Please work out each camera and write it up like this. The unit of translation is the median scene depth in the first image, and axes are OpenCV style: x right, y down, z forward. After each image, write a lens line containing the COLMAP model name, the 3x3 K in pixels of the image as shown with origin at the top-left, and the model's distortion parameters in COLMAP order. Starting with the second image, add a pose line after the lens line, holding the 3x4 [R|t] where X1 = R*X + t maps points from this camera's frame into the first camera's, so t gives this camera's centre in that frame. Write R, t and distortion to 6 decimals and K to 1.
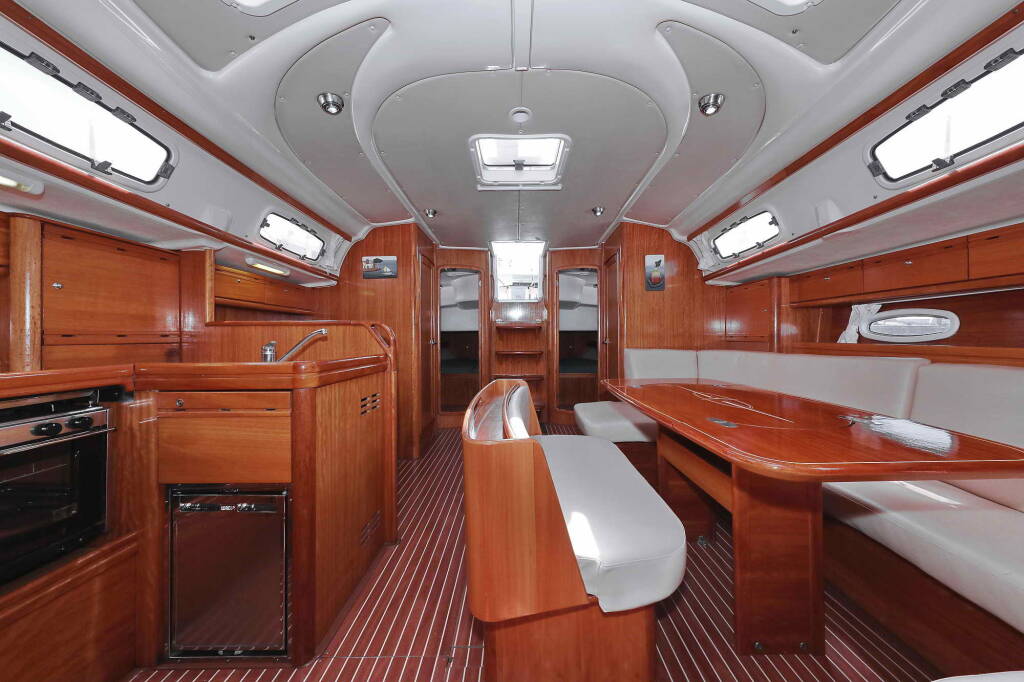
lens RADIAL K [[345.8, 0, 514.5], [0, 345.8, 341.6], [0, 0, 1]] dist [0.001345, 0.000108]
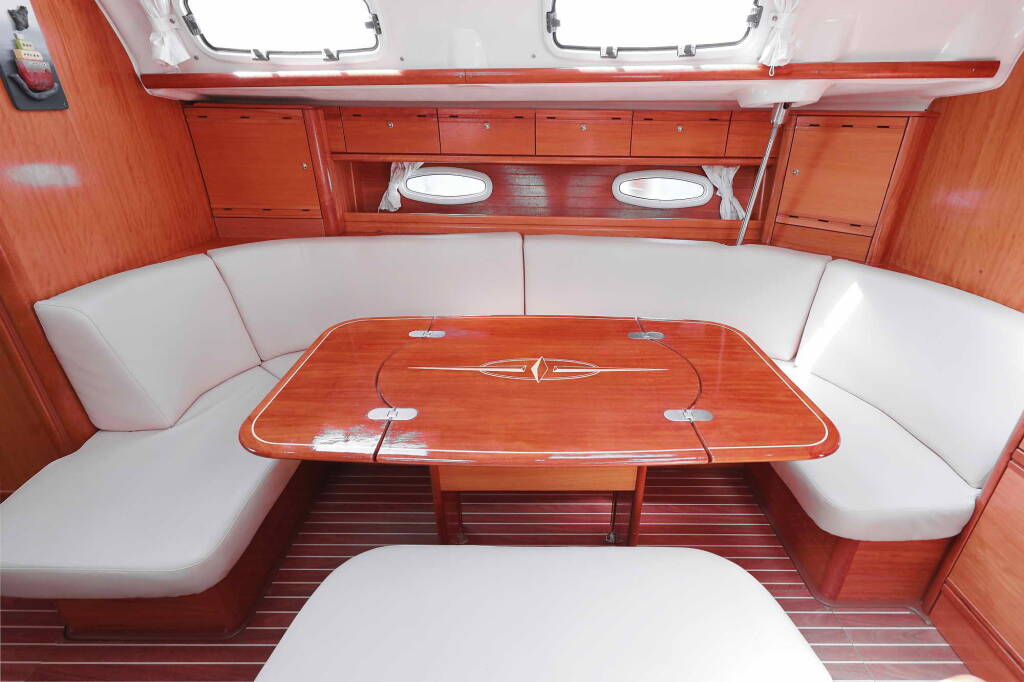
lens RADIAL K [[476.8, 0, 517.9], [0, 476.8, 333.5], [0, 0, 1]] dist [0.009295, -0.000482]
pose [[-0.012447, -0.431239, 0.902152, -0.139127], [-0.009040, 0.902233, 0.431153, -0.169068], [-0.999882, -0.002788, -0.015129, 0.569082]]
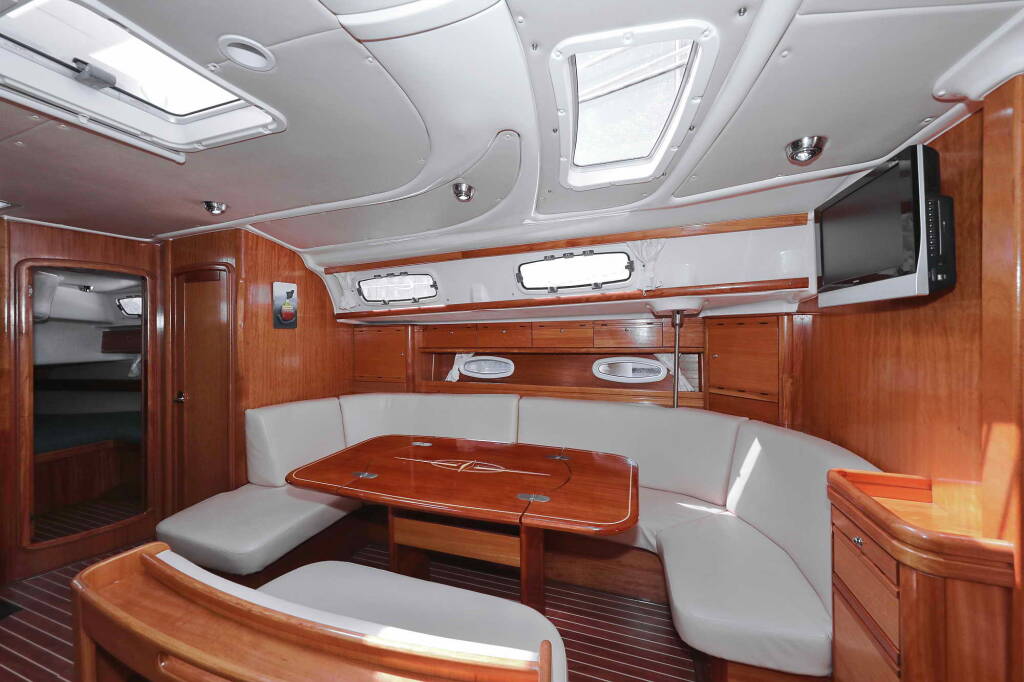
lens RADIAL K [[374.6, 0, 507.7], [0, 374.6, 333.3], [0, 0, 1]] dist [0.007953, 0.000027]
pose [[0.307678, -0.013555, 0.951394, -0.264436], [0.023858, 0.999694, 0.006527, -0.140568], [-0.951191, 0.020690, 0.307908, 0.286685]]
